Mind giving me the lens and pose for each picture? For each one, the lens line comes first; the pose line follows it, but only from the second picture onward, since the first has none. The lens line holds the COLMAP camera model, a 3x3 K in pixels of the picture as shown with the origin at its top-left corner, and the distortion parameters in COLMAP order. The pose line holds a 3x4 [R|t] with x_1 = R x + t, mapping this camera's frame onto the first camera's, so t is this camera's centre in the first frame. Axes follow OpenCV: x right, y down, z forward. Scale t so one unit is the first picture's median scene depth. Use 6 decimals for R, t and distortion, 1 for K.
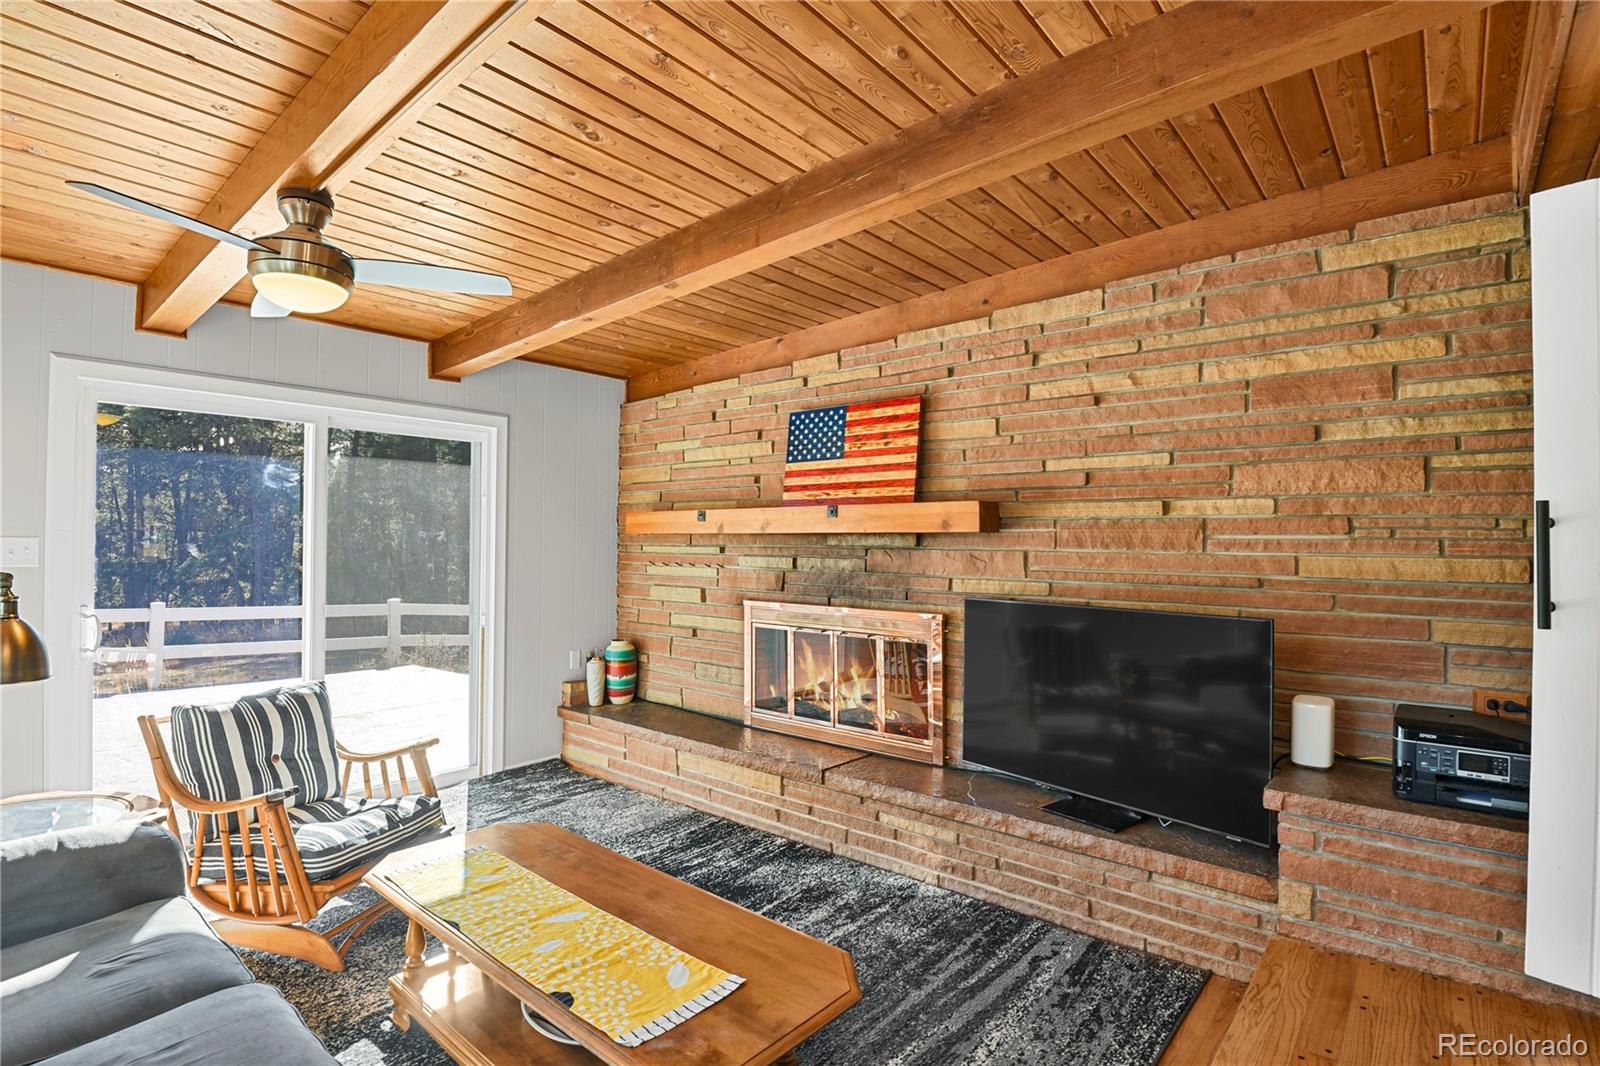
lens RADIAL K [[785.6, 0, 806.9], [0, 785.6, 536.5], [0, 0, 1]] dist [-0.015550, -0.008658]
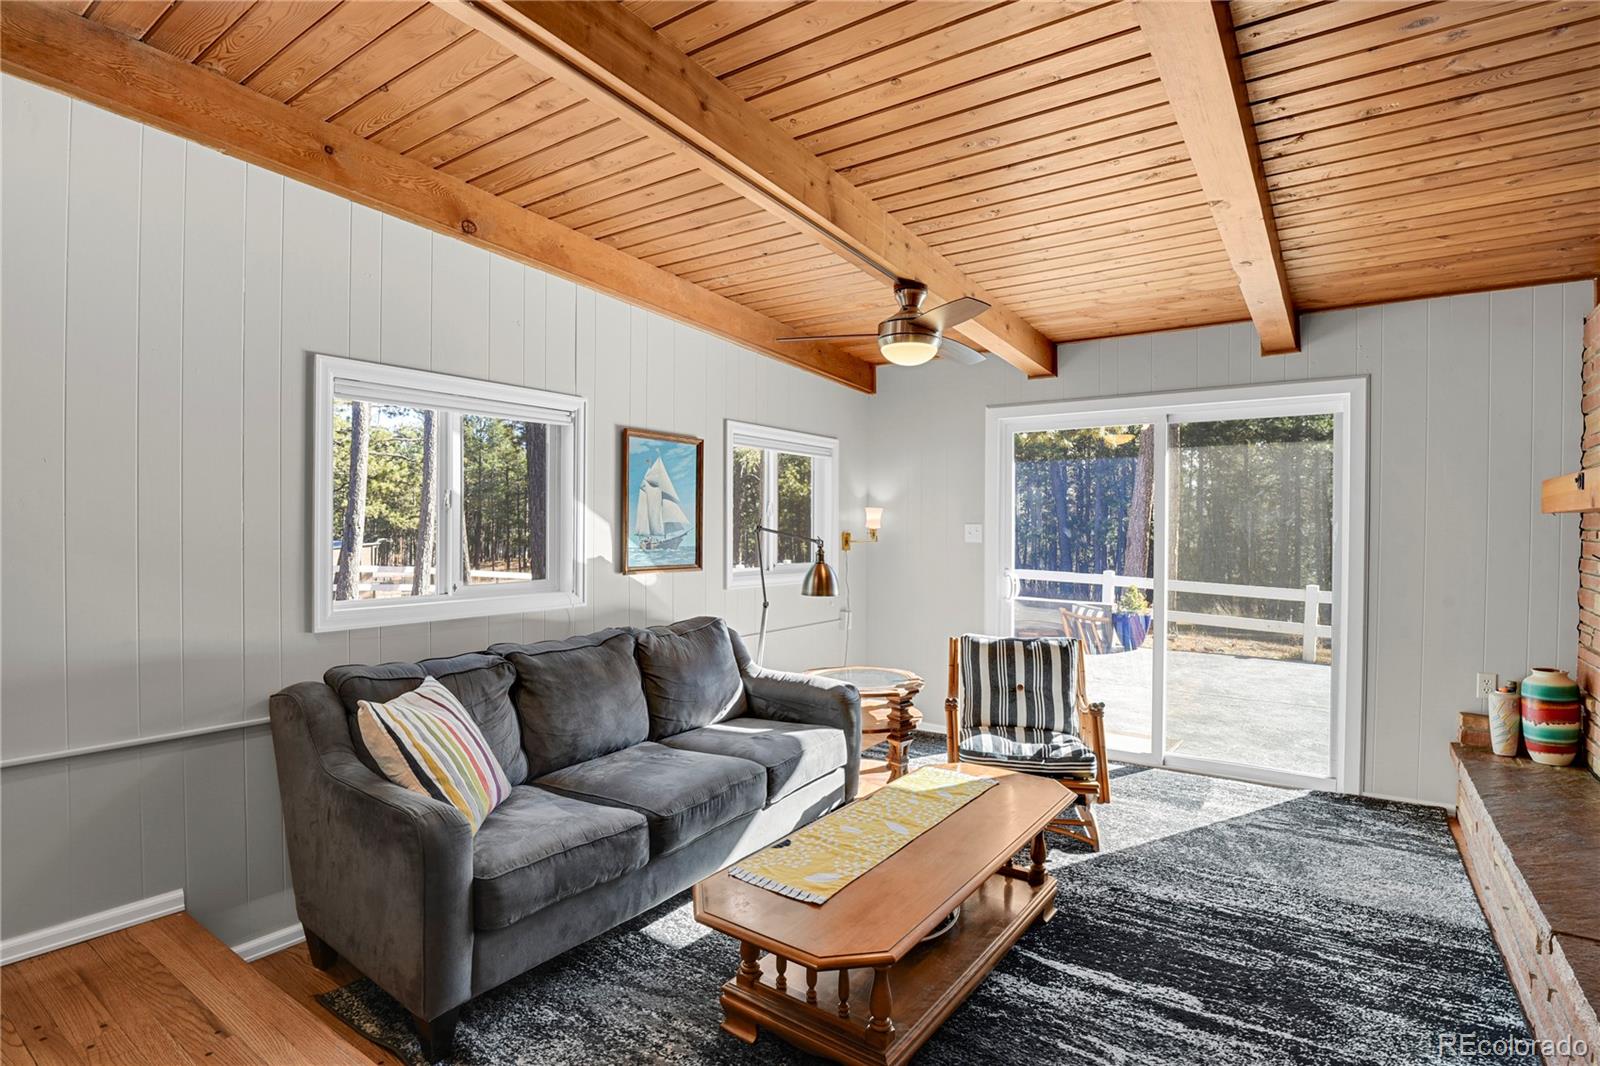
lens RADIAL K [[783.0, 0, 814.9], [0, 783.0, 536.5], [0, 0, 1]] dist [-0.019533, -0.006355]
pose [[0.094188, 0.006585, -0.995533, 0.479421], [0.002618, 0.999973, 0.006862, 0.013369], [0.995551, -0.003253, 0.094168, 0.410499]]
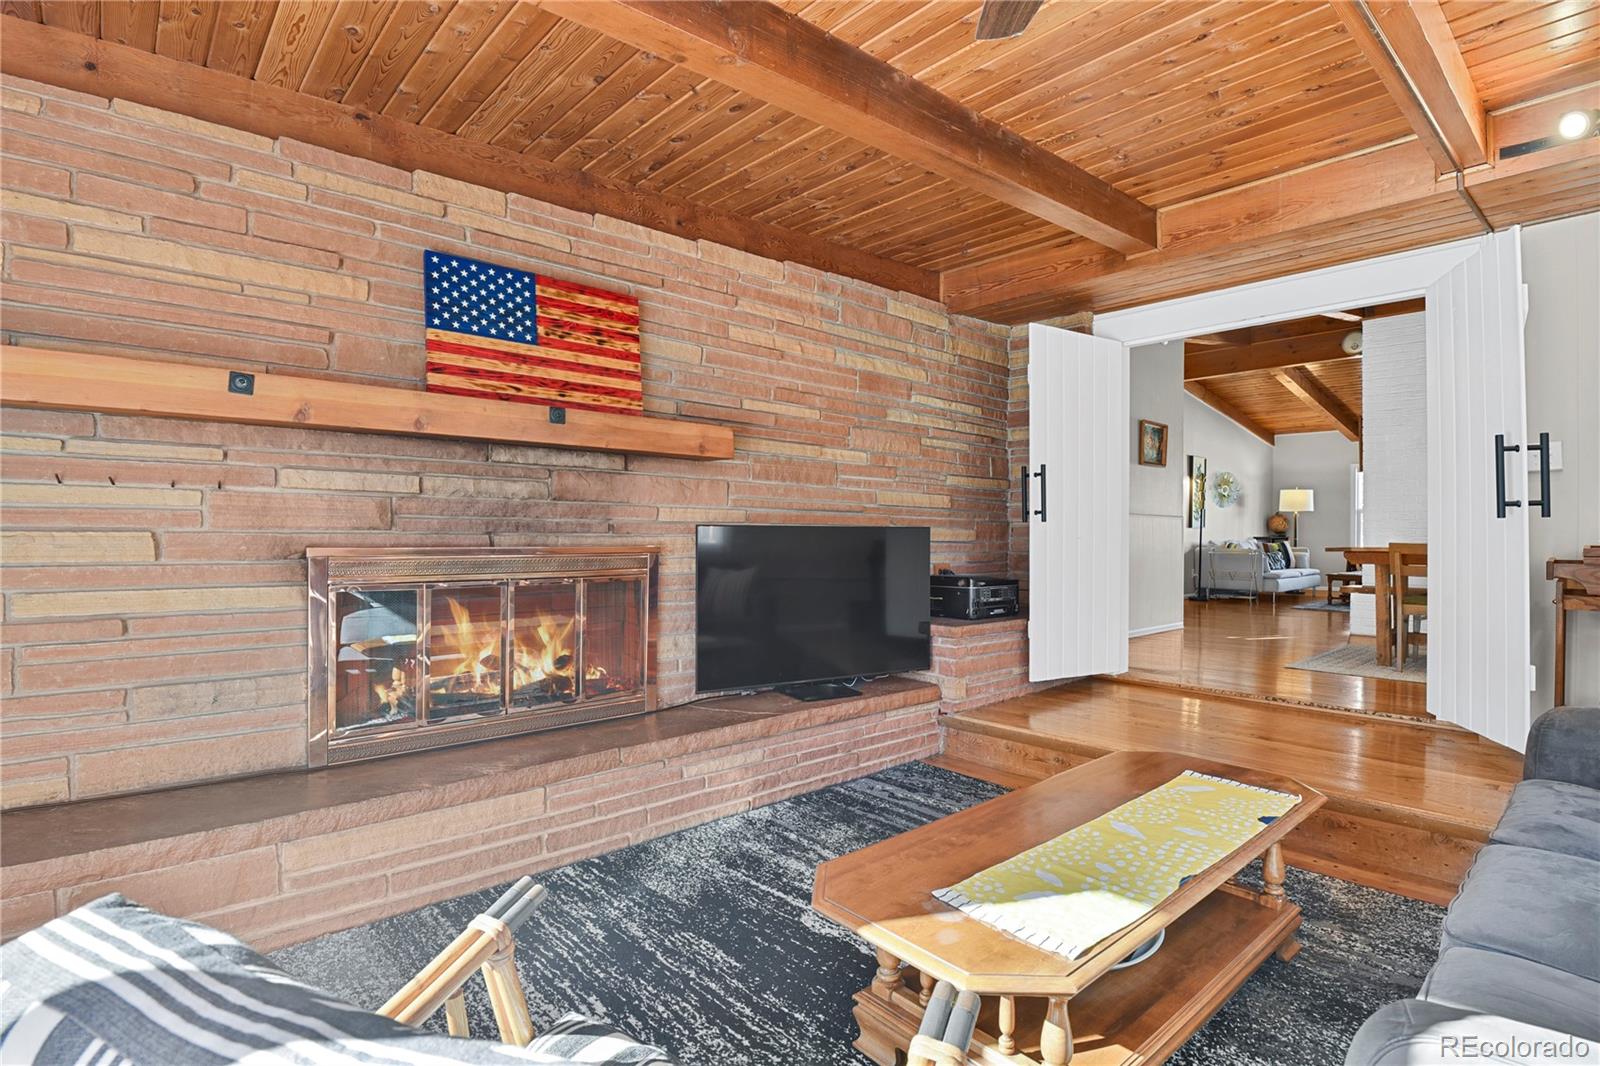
lens RADIAL K [[783.0, 0, 814.9], [0, 783.0, 536.5], [0, 0, 1]] dist [-0.019533, -0.006355]
pose [[0.131729, -0.009640, 0.991239, -0.686445], [-0.014360, 0.999829, 0.011631, 0.072701], [-0.991182, -0.015766, 0.131569, 0.676072]]
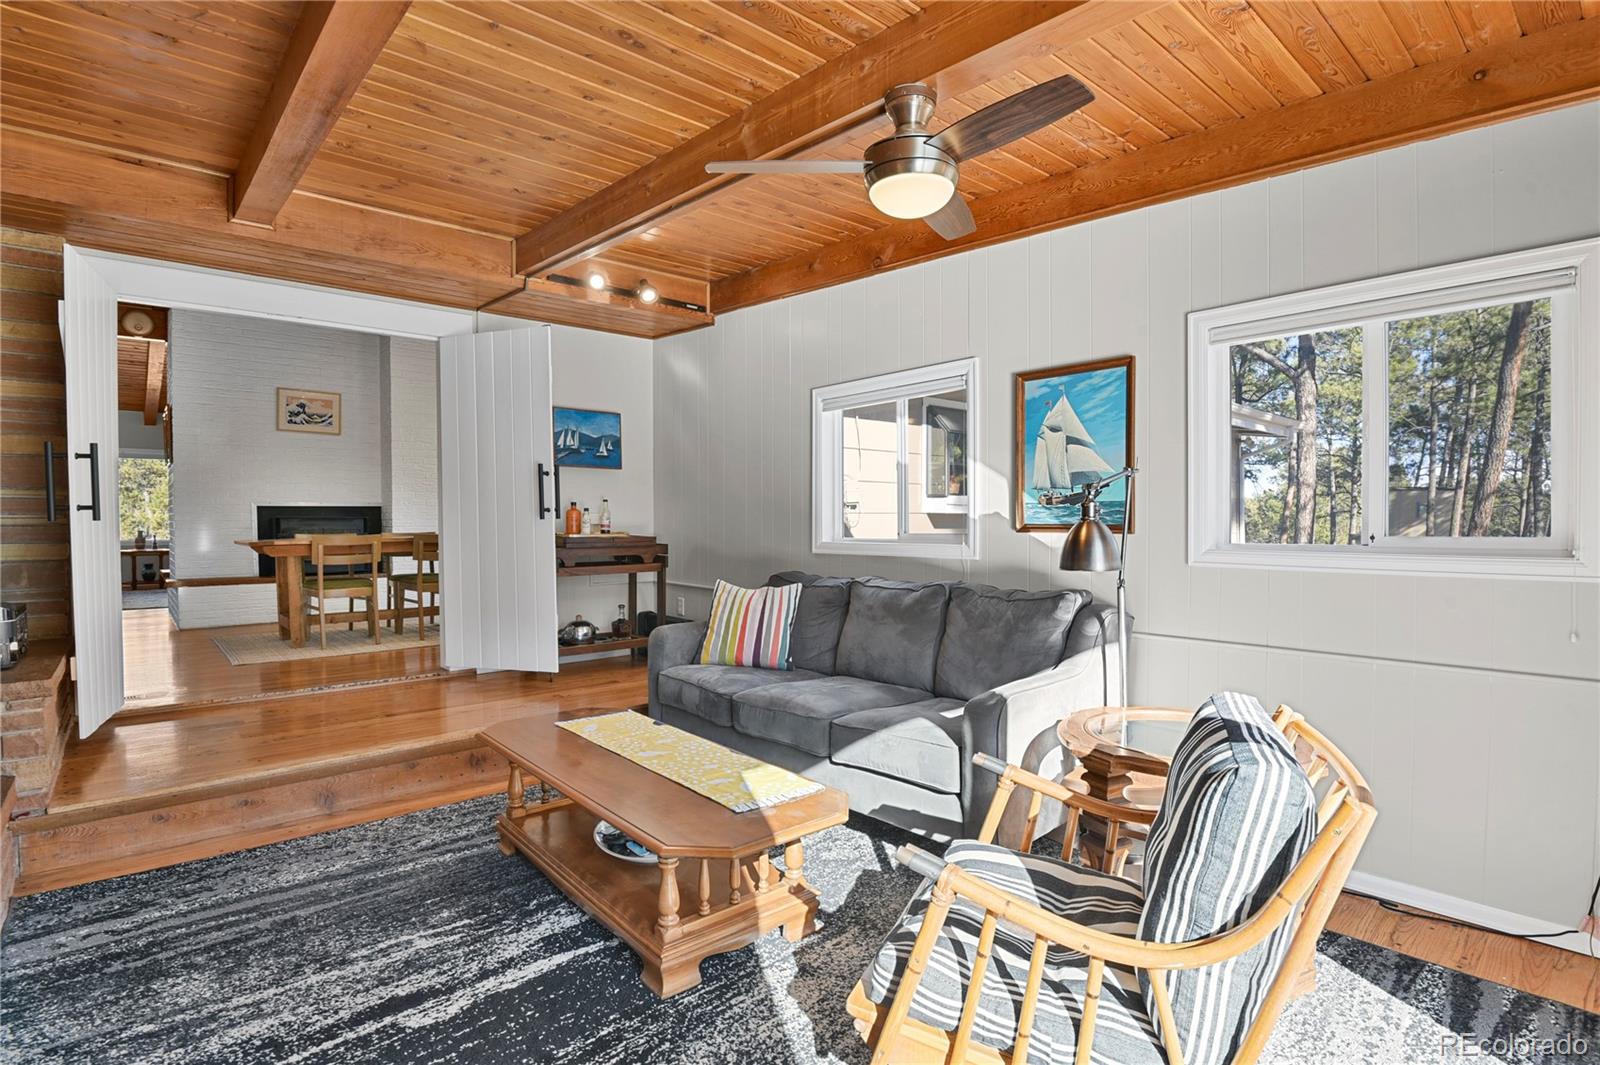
lens RADIAL K [[785.6, 0, 806.9], [0, 785.6, 536.0], [0, 0, 1]] dist [-0.015550, -0.008658]
pose [[-0.988627, -0.007293, 0.150214, -0.405817], [-0.005226, 0.999886, 0.014150, 0.060383], [-0.150300, 0.013204, -0.988552, 1.203619]]
